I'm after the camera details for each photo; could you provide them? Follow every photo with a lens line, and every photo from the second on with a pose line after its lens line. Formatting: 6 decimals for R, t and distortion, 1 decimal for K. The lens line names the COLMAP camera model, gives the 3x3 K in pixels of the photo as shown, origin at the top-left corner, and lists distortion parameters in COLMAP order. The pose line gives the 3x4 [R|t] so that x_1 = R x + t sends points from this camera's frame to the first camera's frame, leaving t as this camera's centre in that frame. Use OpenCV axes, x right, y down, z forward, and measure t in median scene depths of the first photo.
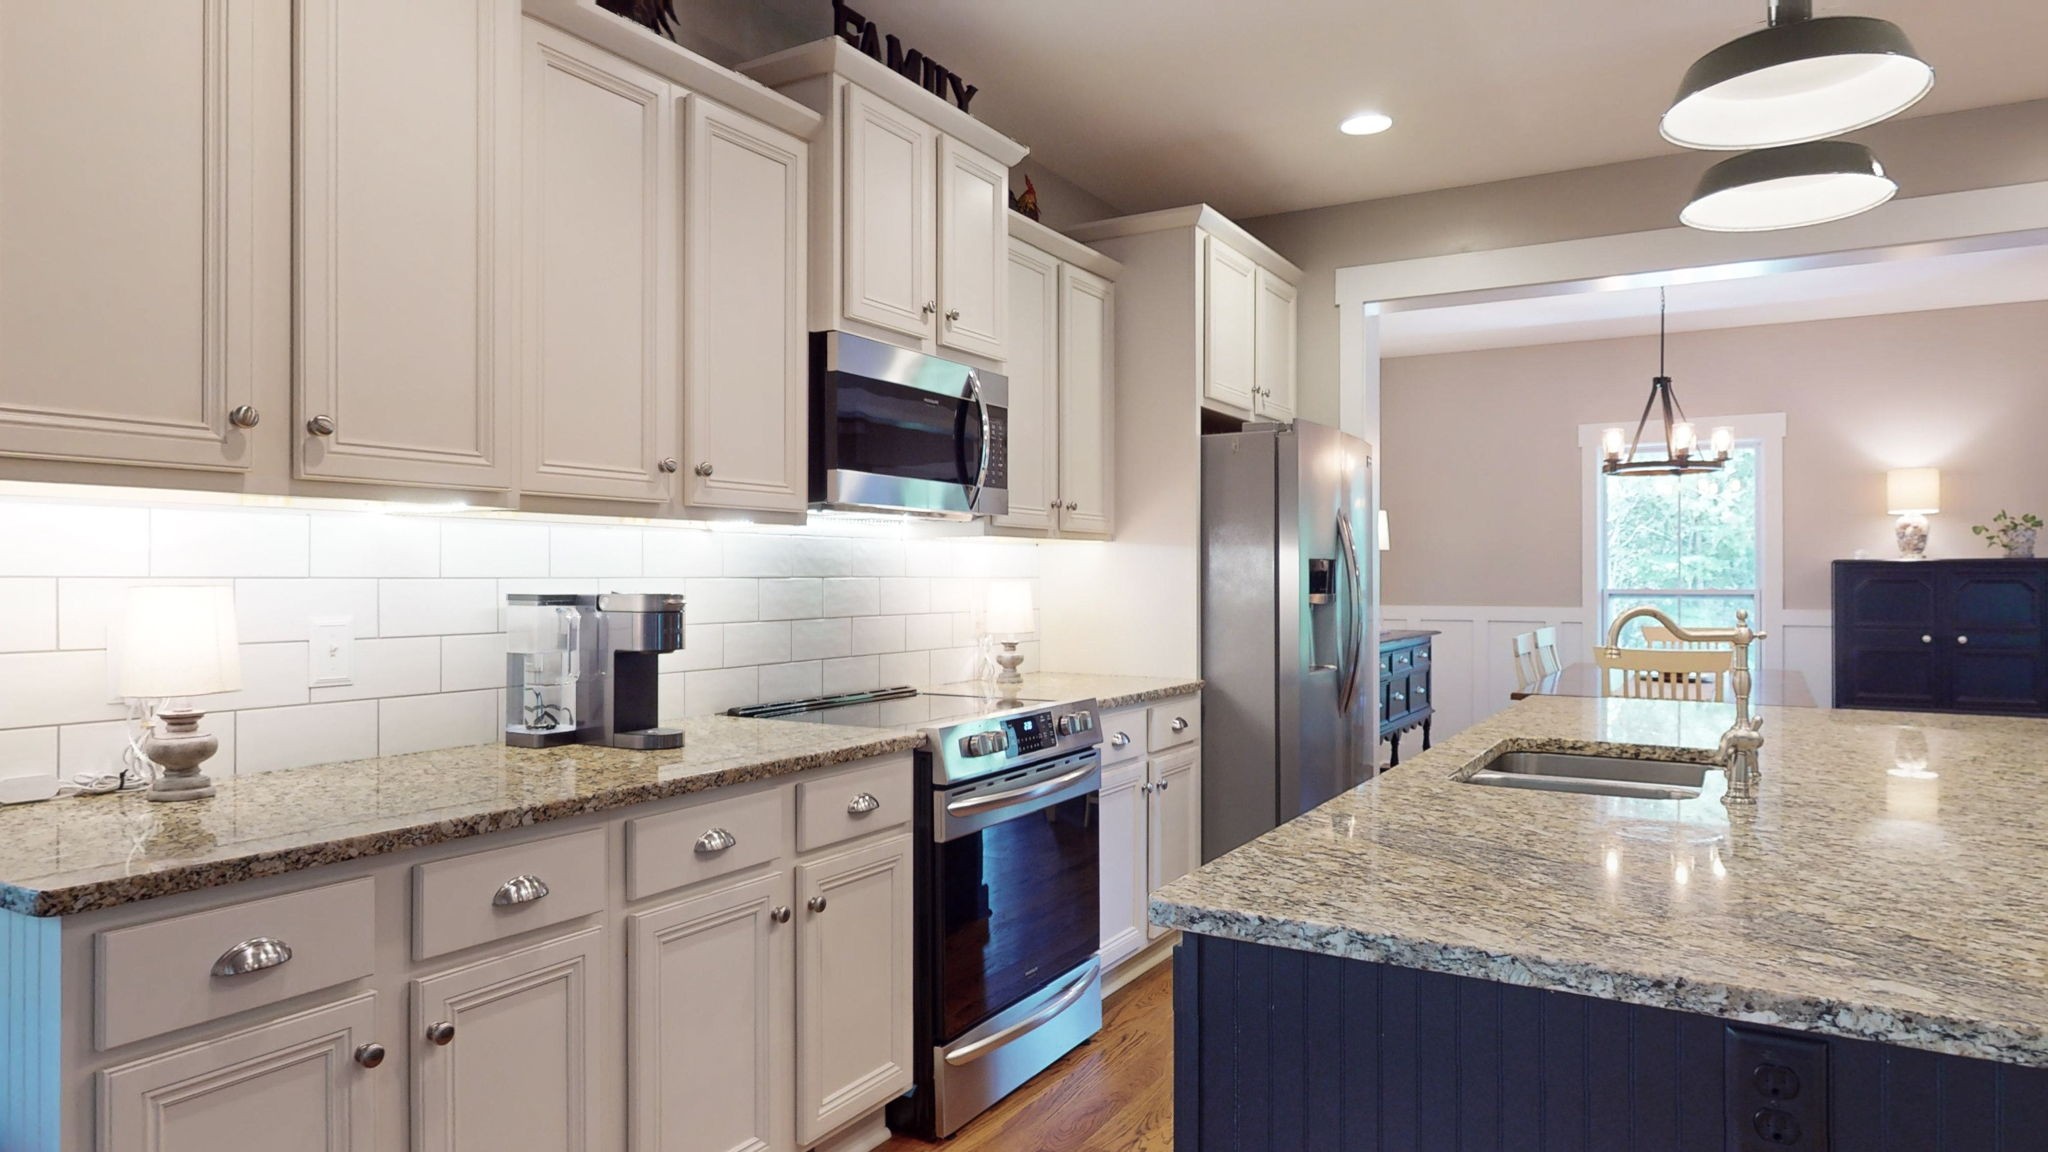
lens RADIAL K [[1239.6, 0, 1016.1], [0, 1239.6, 575.5], [0, 0, 1]] dist [0.001259, 0.000450]
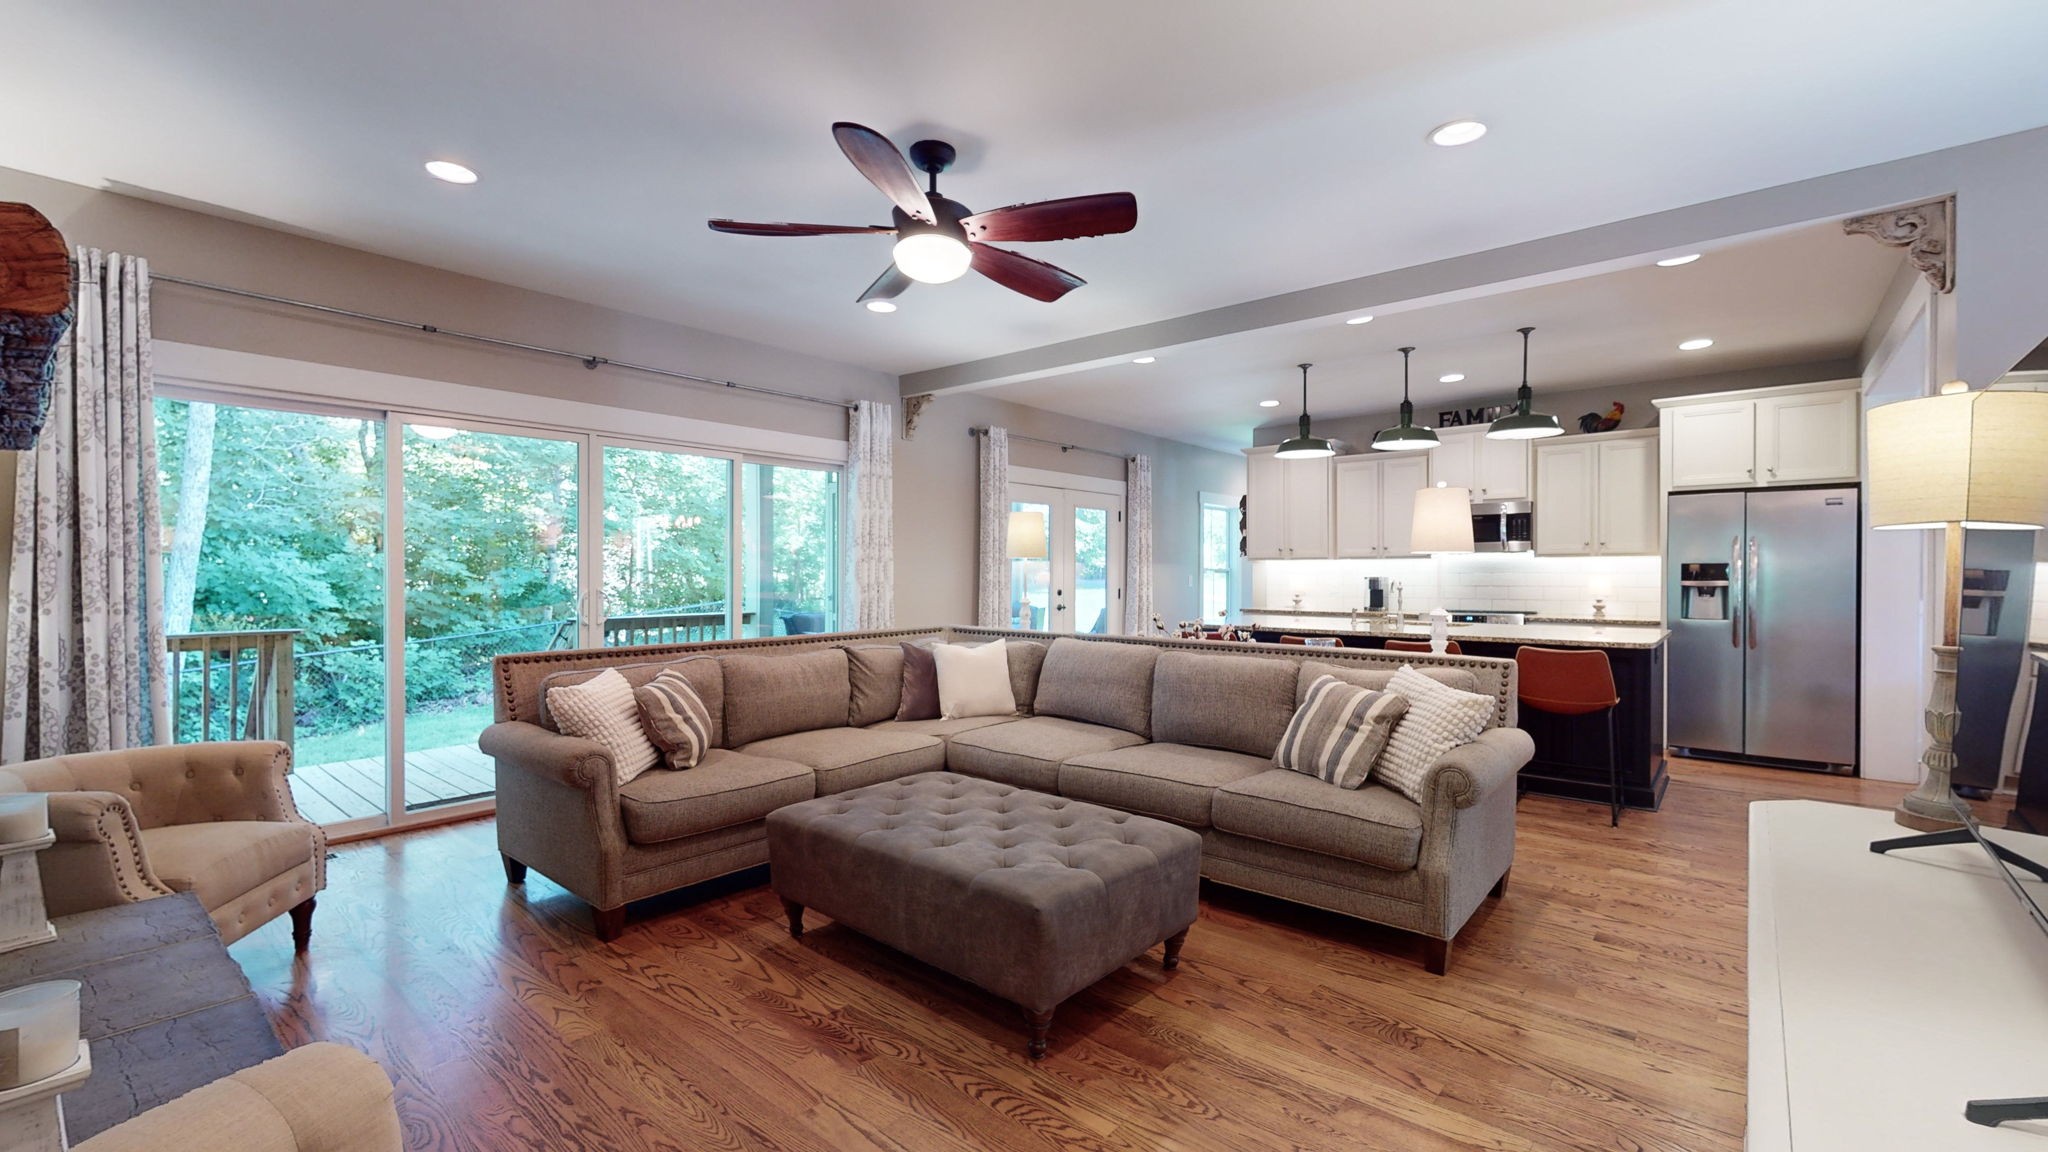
lens RADIAL K [[859.1, 0, 1027.5], [0, 859.1, 583.6], [0, 0, 1]] dist [-0.001849, 0.000062]
pose [[-0.168062, 0.019377, -0.985586, 2.577090], [0.006143, 0.999808, 0.018610, -0.018758], [0.985757, -0.002927, -0.168149, 0.230958]]
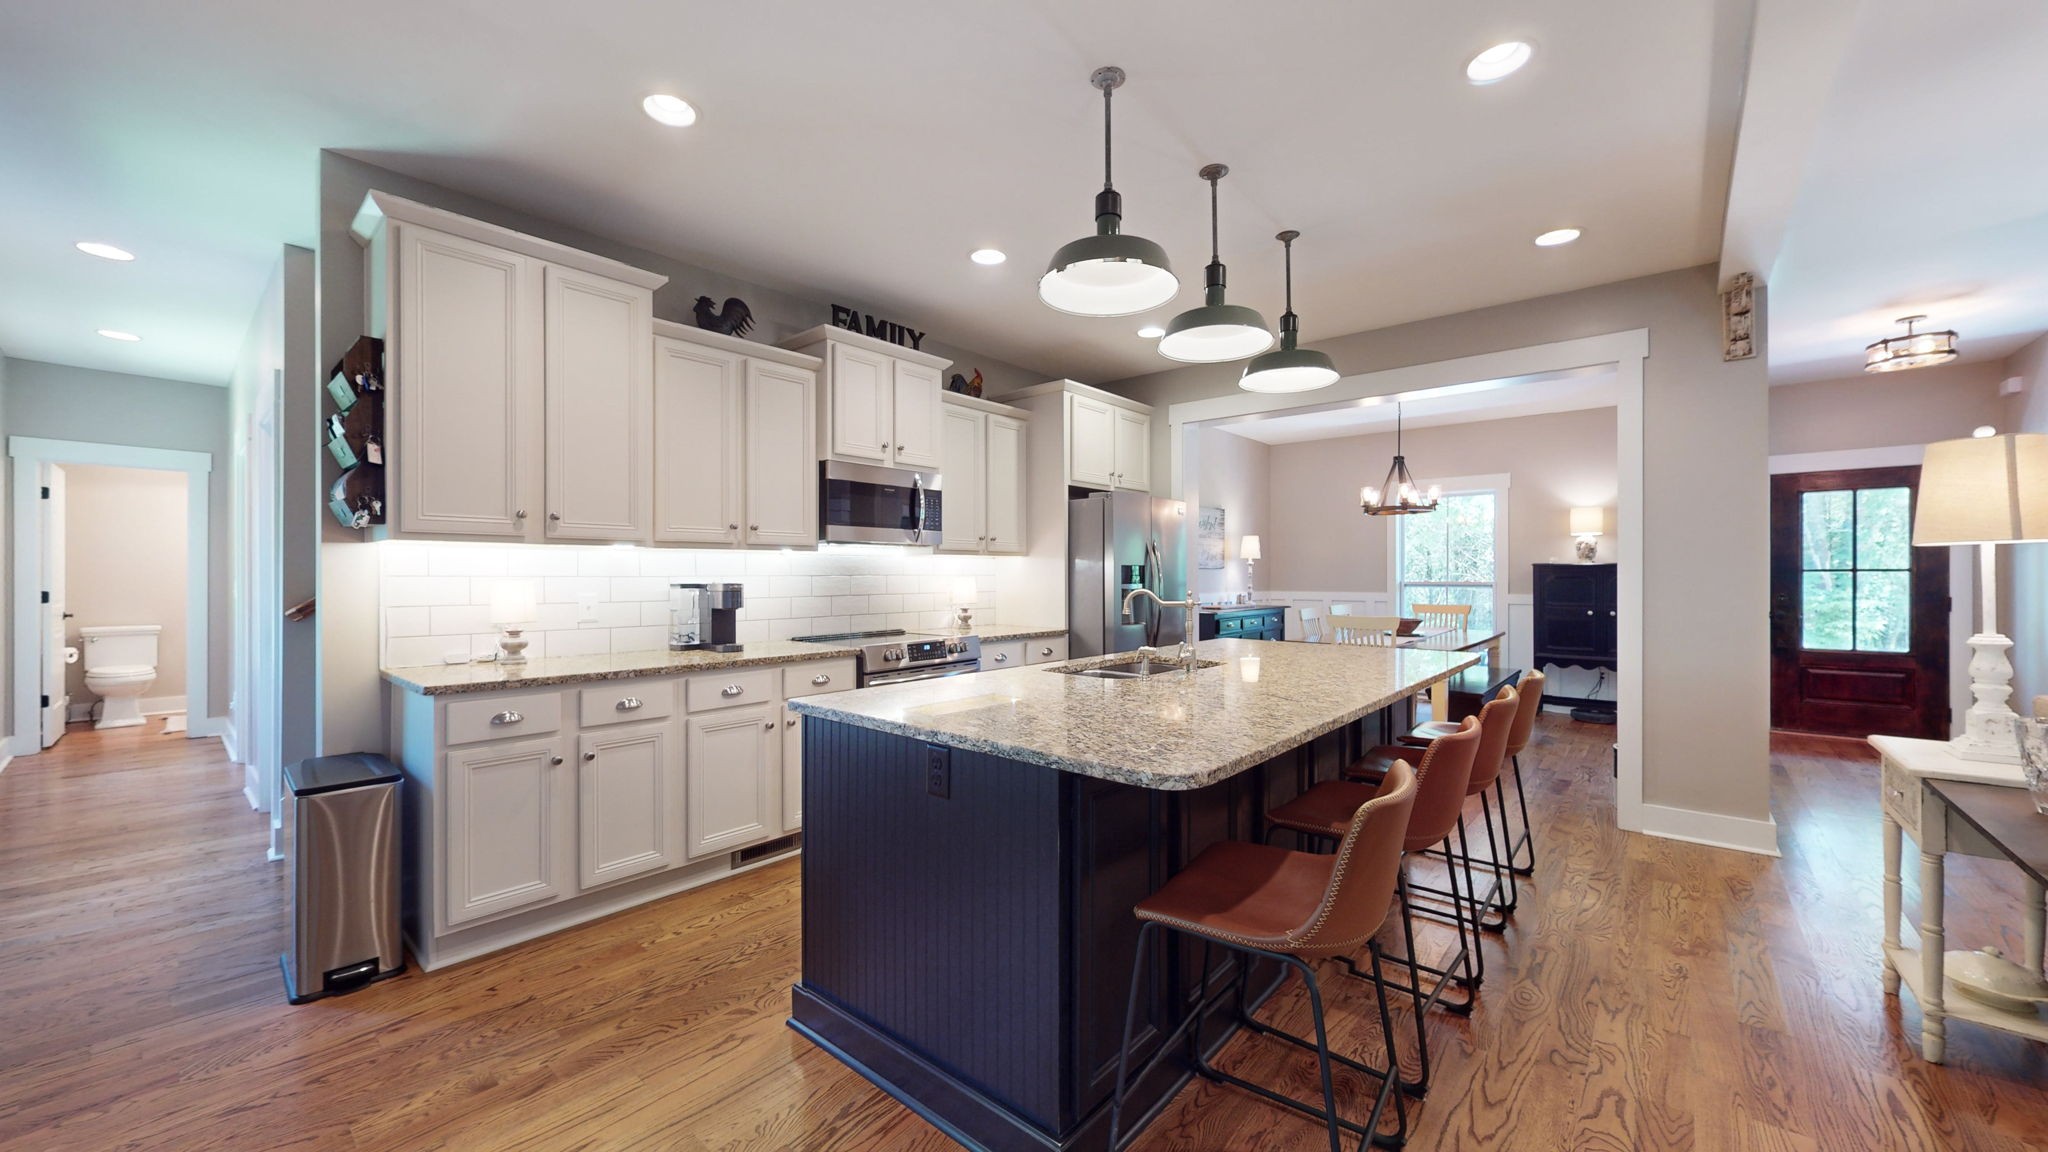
lens RADIAL K [[755.8, 0, 1020.0], [0, 755.8, 572.4], [0, 0, 1]] dist [0.002738, -0.000005]
pose [[0.985233, -0.000188, -0.171220, 0.395339], [0.000306, 1.000000, 0.000665, -0.004449], [0.171220, -0.000708, 0.985233, -0.221948]]
